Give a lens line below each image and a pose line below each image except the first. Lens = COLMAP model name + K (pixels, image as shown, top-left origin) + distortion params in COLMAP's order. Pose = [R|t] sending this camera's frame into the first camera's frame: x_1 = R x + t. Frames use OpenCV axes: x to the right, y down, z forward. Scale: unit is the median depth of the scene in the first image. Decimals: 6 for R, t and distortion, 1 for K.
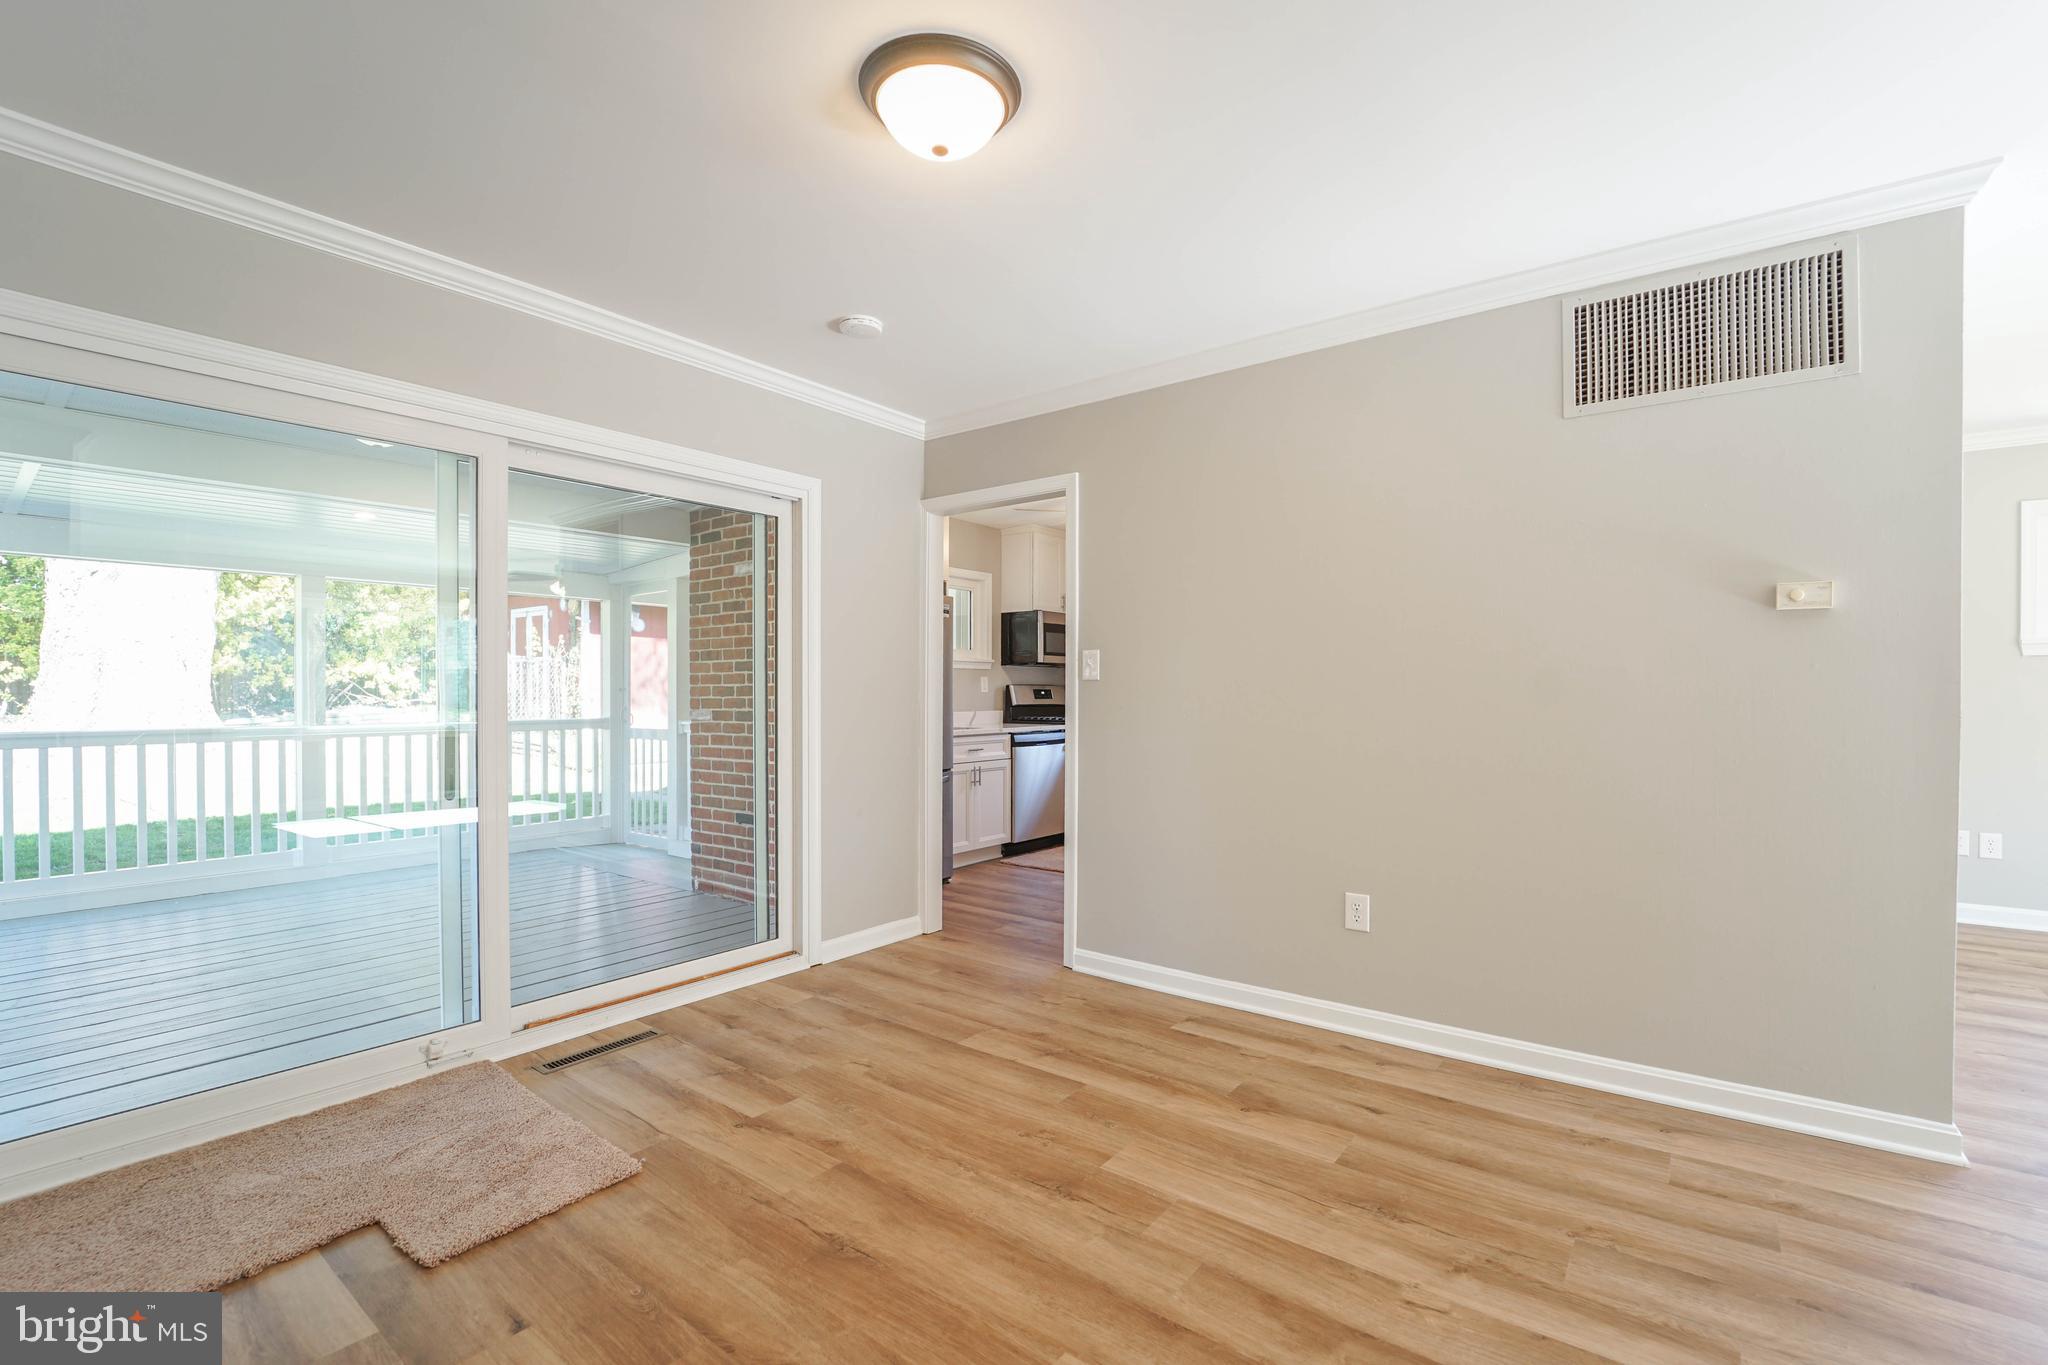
lens RADIAL K [[878.0, 0, 1038.2], [0, 878.0, 693.7], [0, 0, 1]] dist [-0.019159, -0.000315]
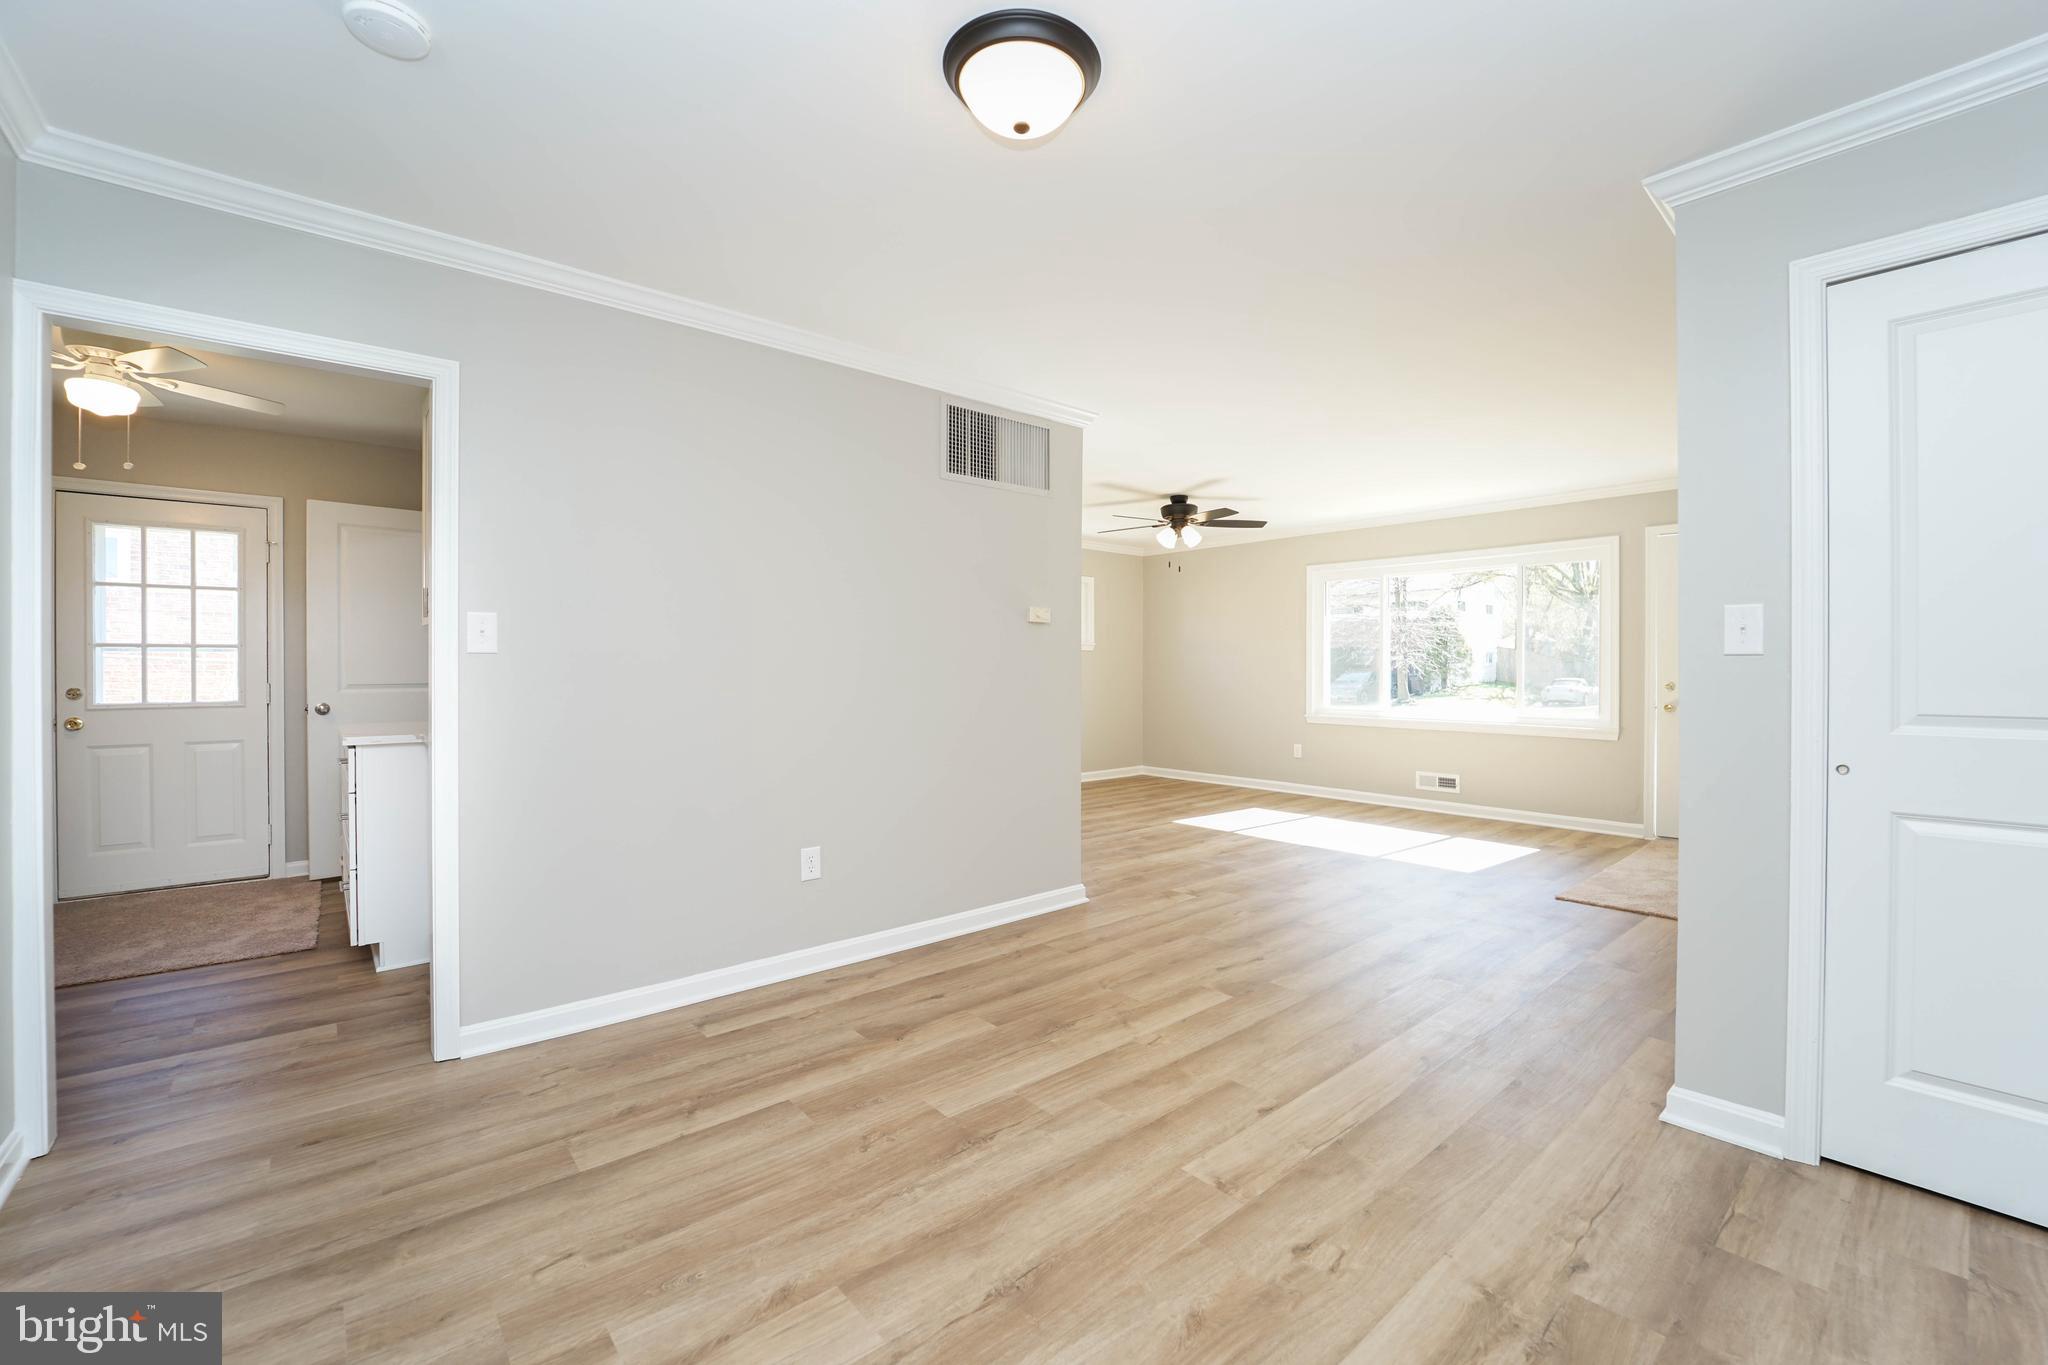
lens RADIAL K [[861.5, 0, 1029.2], [0, 861.5, 671.9], [0, 0, 1]] dist [-0.025389, -0.000045]
pose [[0.210590, -0.007948, 0.977542, -0.480273], [0.004572, 0.999964, 0.007145, -0.004631], [-0.977564, 0.002965, 0.210619, 0.353840]]
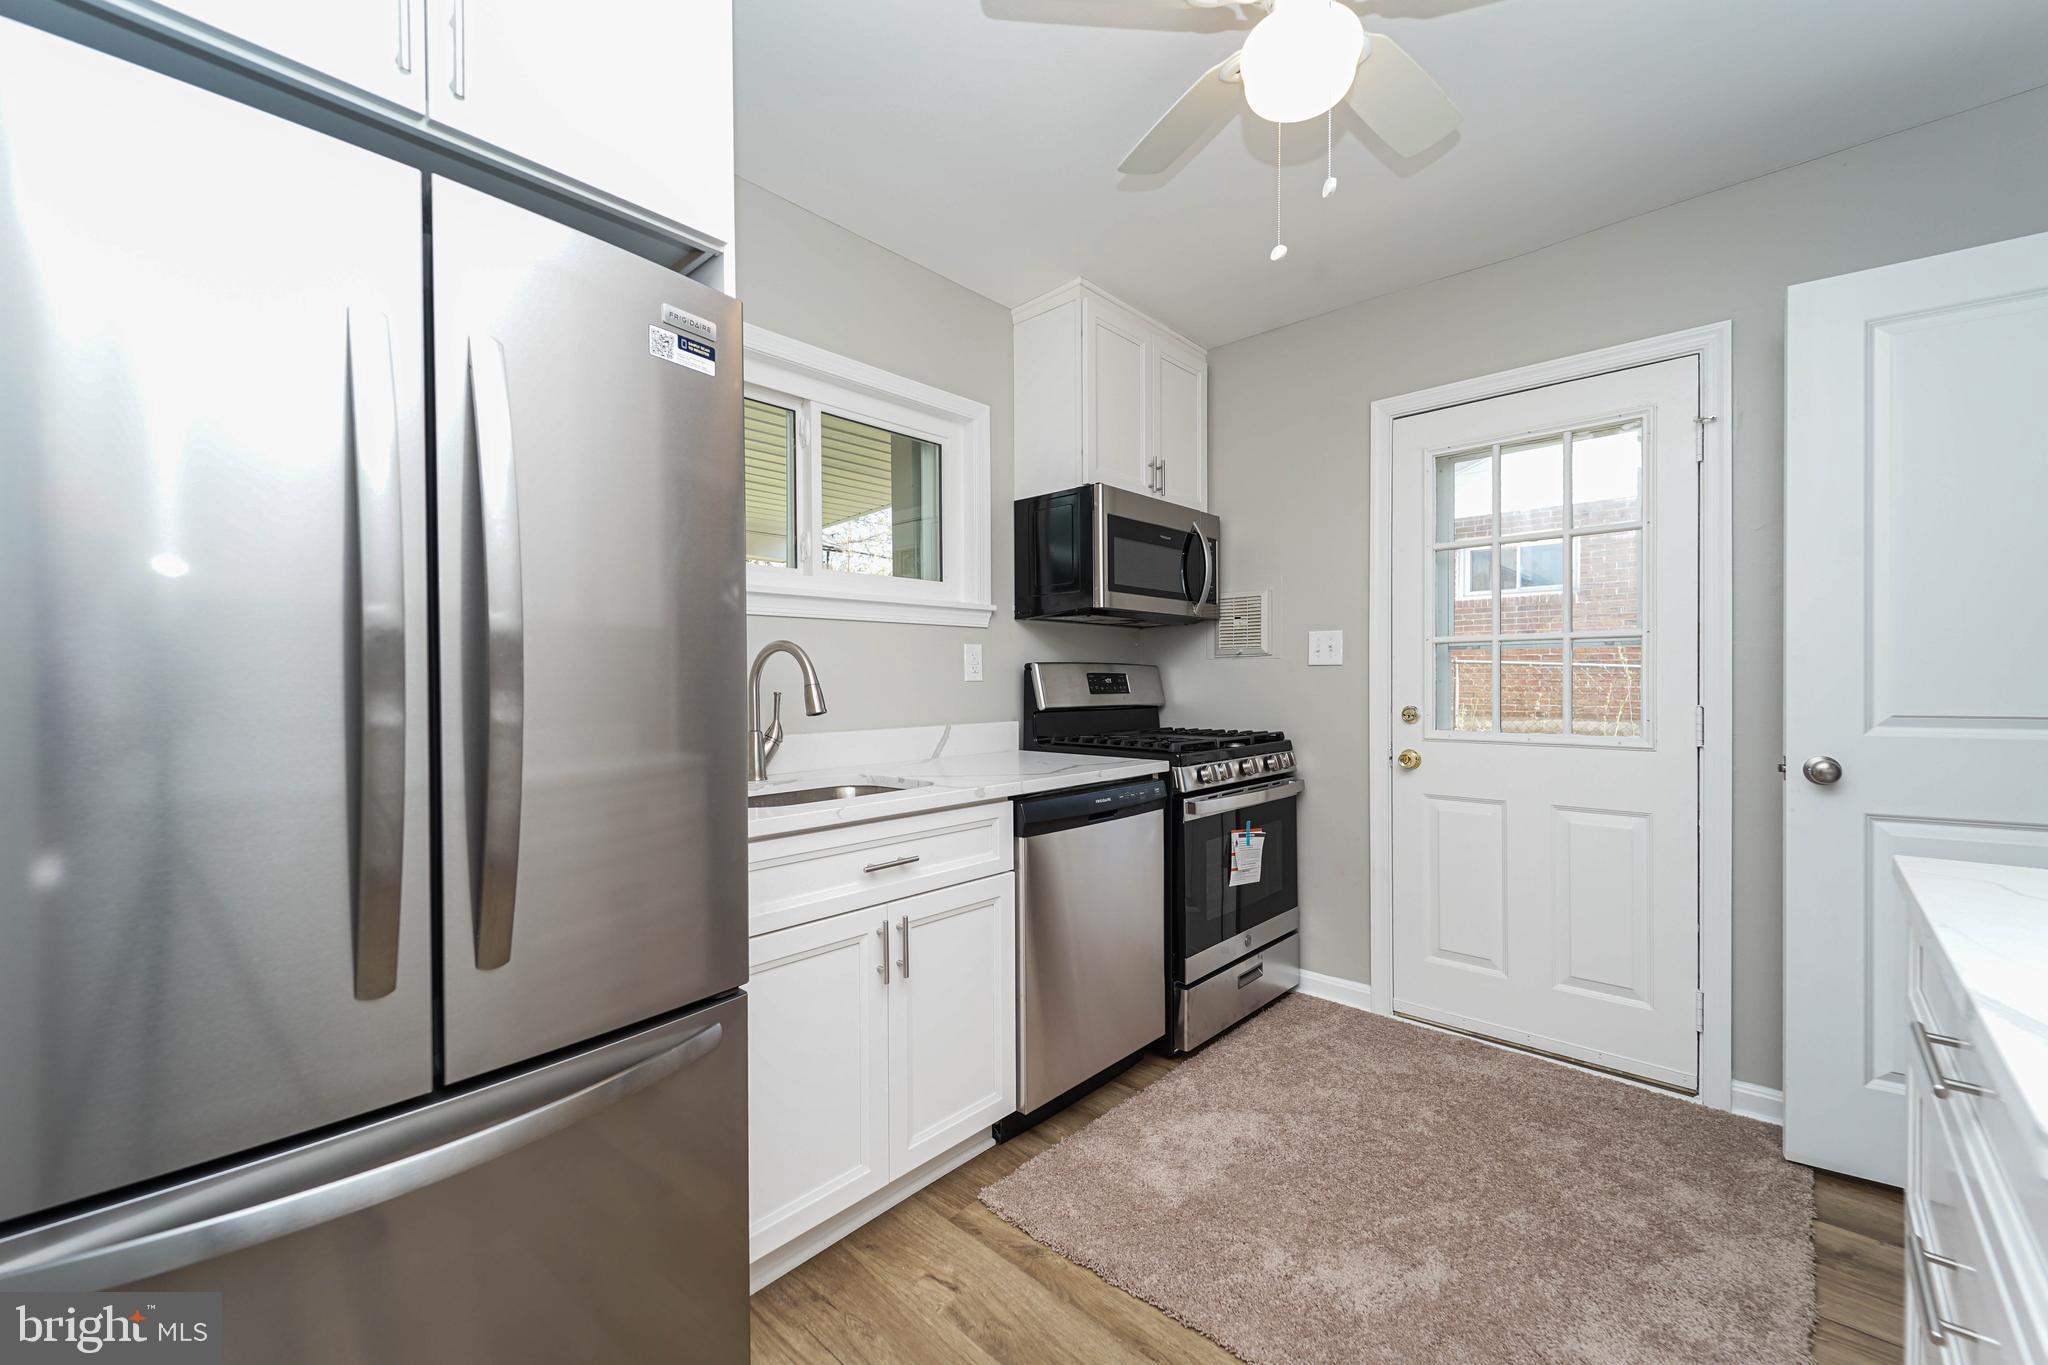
lens RADIAL K [[807.0, 0, 1024.0], [0, 807.0, 682.5], [0, 0, 1]] dist [0.000026, 0.000084]
pose [[0.994570, -0.003144, -0.104025, 0.009907], [0.003559, 0.999986, 0.003810, -0.003556], [0.104012, -0.004159, 0.994567, 0.996305]]
